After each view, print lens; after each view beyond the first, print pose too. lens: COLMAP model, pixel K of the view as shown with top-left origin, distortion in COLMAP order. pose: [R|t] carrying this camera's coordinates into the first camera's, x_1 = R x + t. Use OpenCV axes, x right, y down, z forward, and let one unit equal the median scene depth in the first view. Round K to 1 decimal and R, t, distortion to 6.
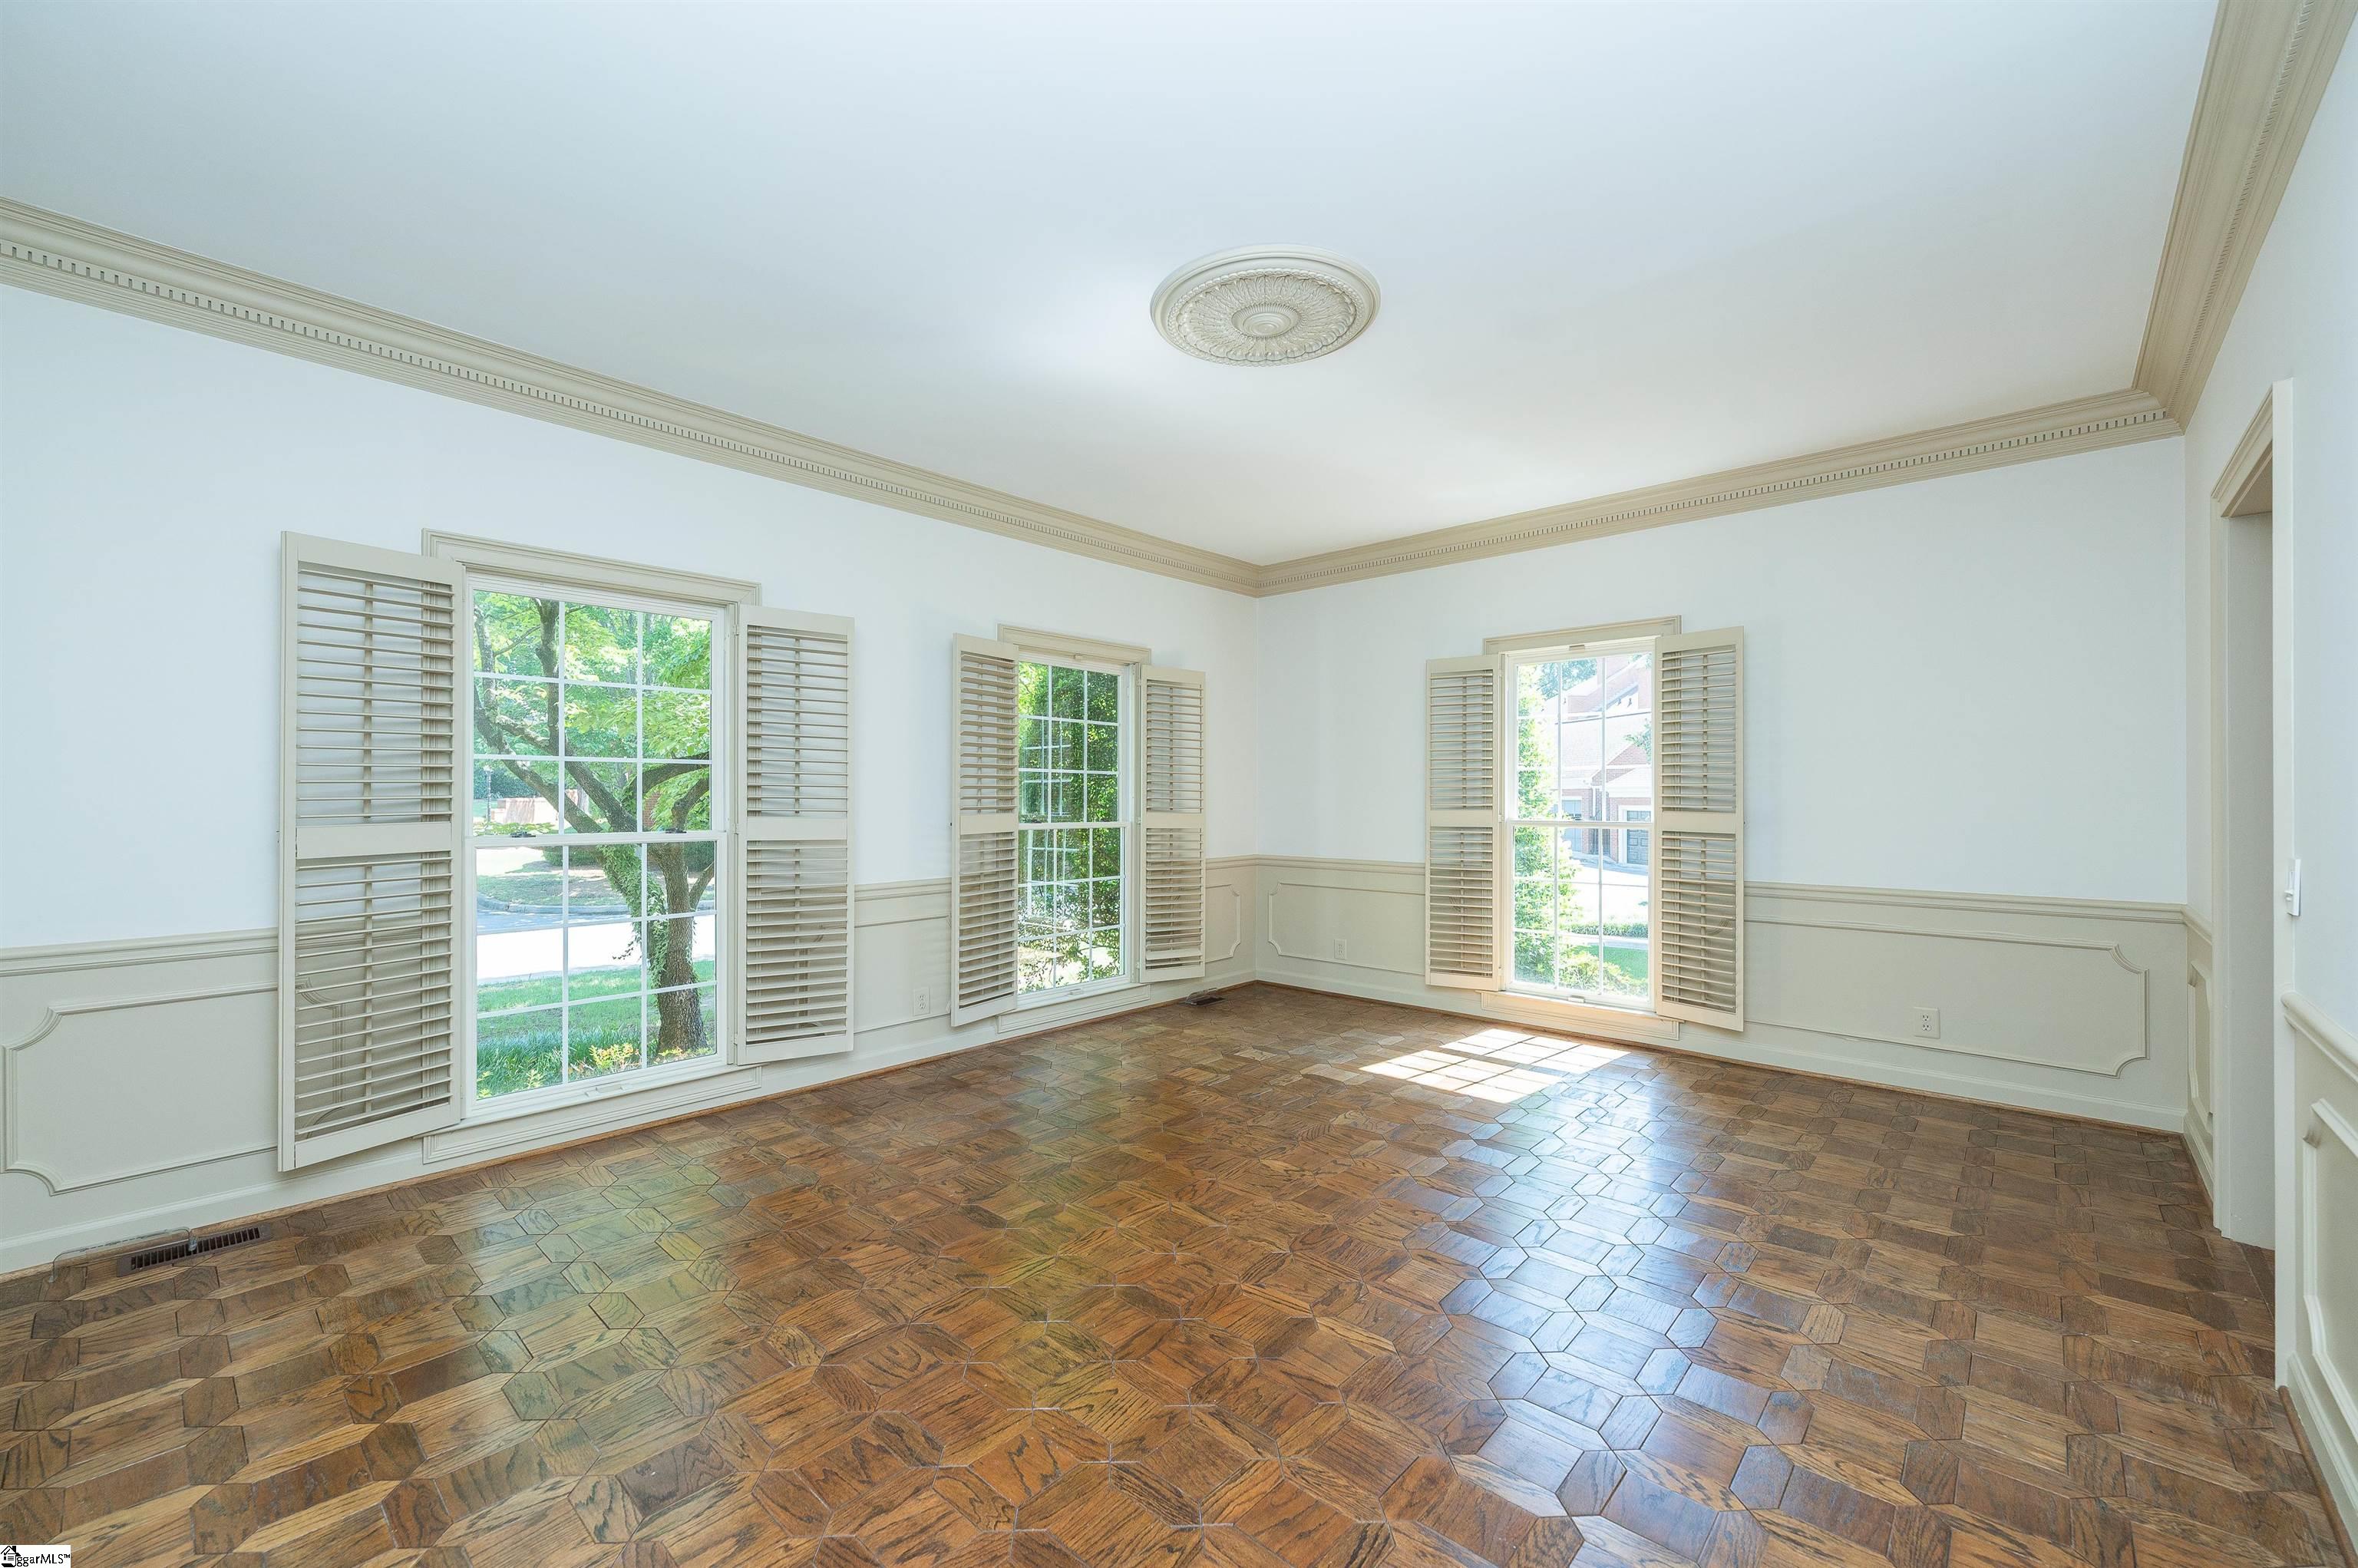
lens RADIAL K [[938.9, 0, 1163.2], [0, 938.9, 798.3], [0, 0, 1]] dist [0.002208, -0.000203]
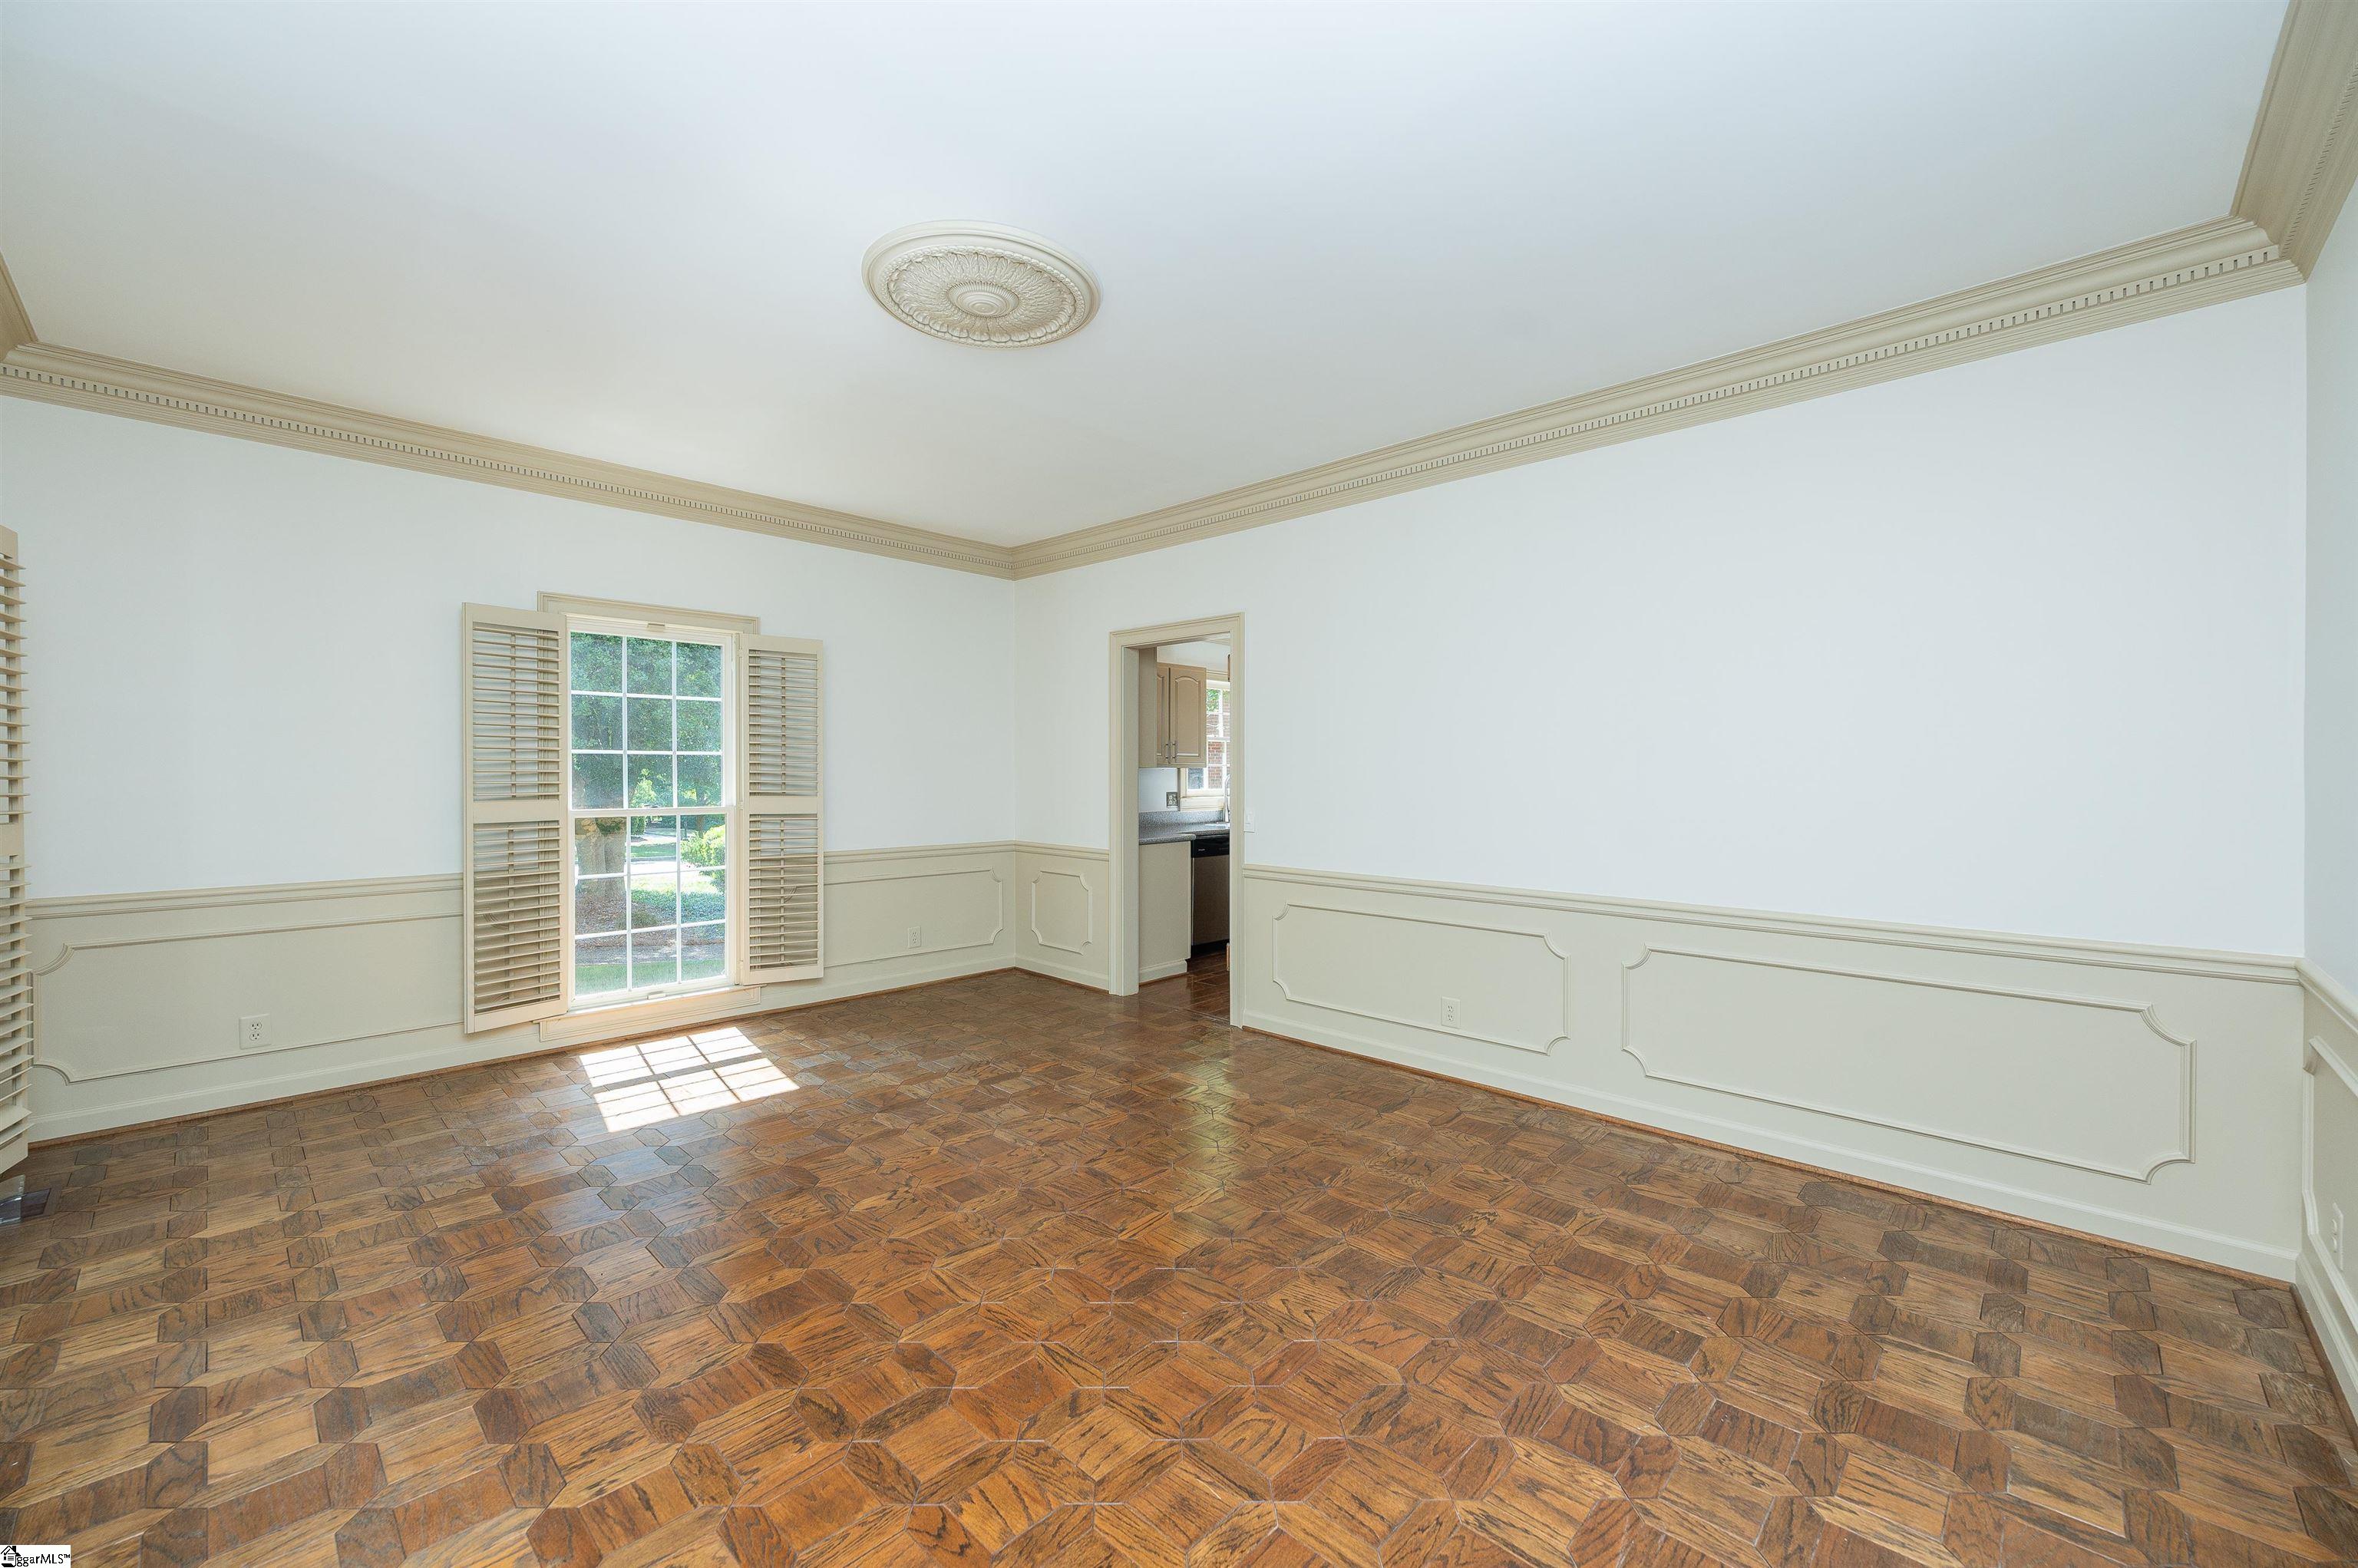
lens RADIAL K [[938.9, 0, 1175.5], [0, 938.9, 782.7], [0, 0, 1]] dist [0.002208, -0.000203]
pose [[0.018506, -0.010559, 0.999773, -0.584017], [0.000620, 0.999944, 0.010549, -0.013286], [-0.999829, 0.000424, 0.018512, 0.532436]]
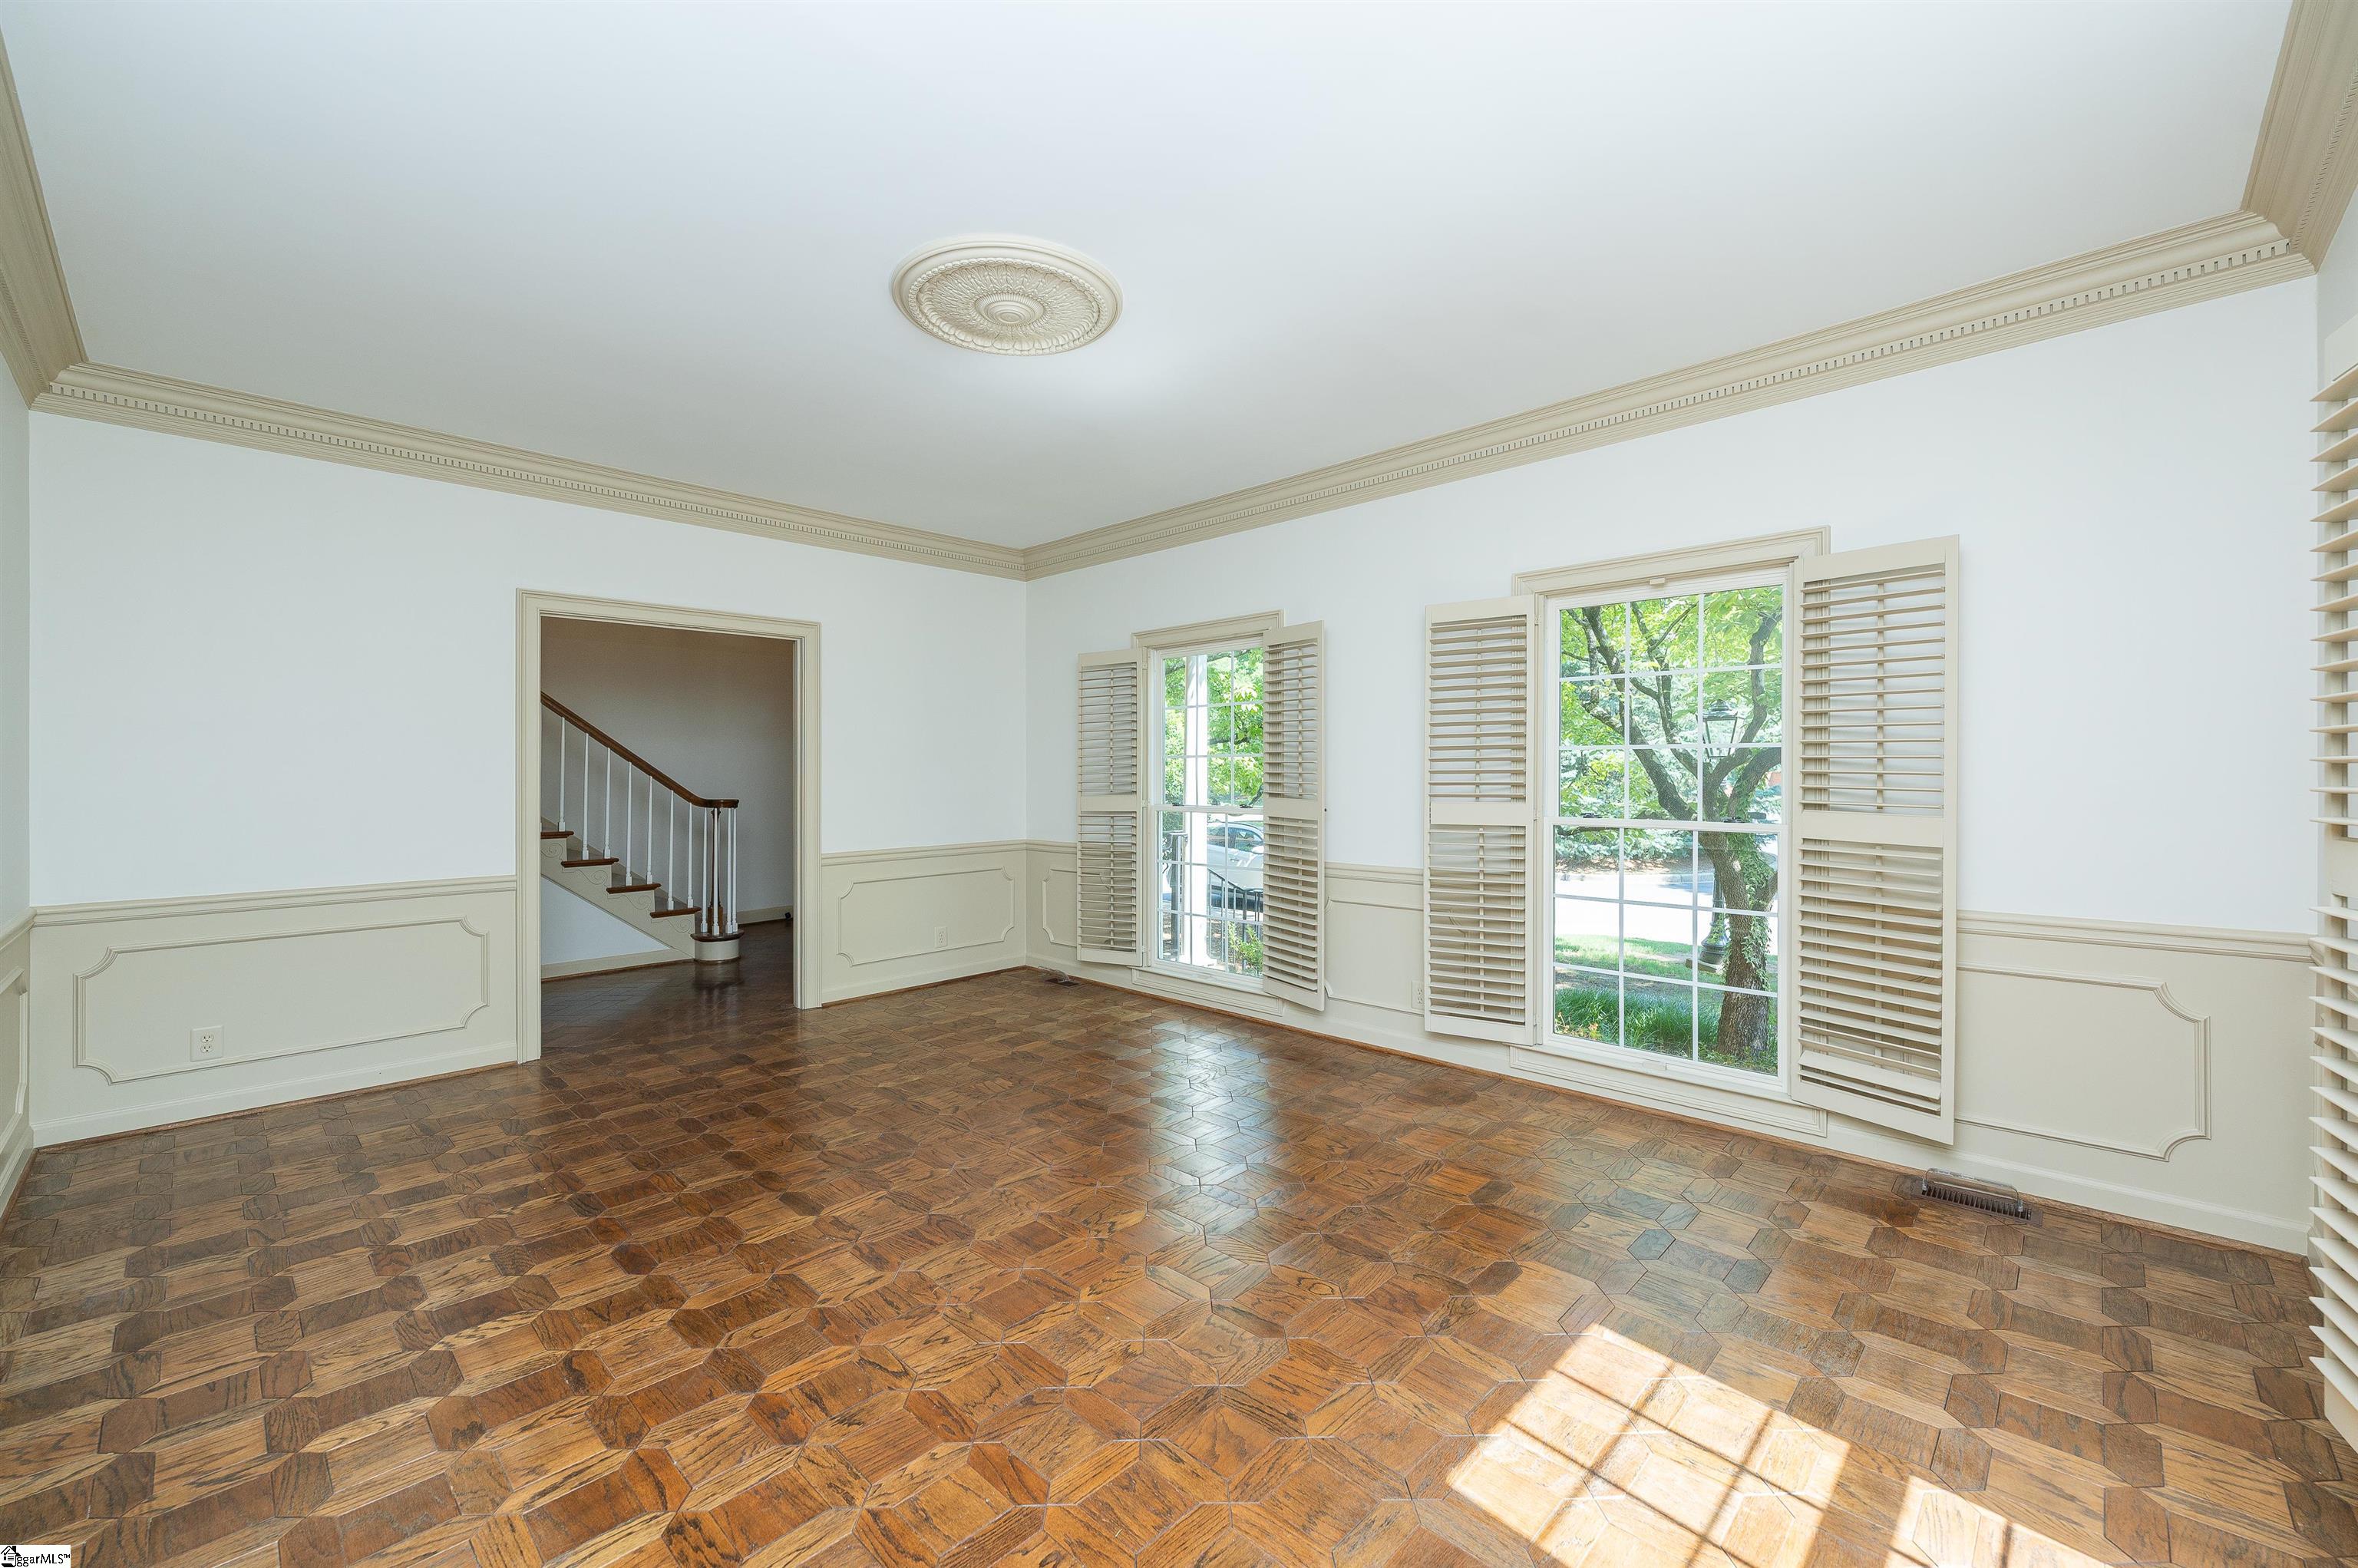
lens RADIAL K [[938.9, 0, 1165.6], [0, 938.9, 767.2], [0, 0, 1]] dist [0.002208, -0.000203]
pose [[-0.021244, -0.011955, -0.999703, 0.747348], [-0.001765, 0.999927, -0.011920, -0.005820], [0.999773, 0.001511, -0.021264, 0.804880]]
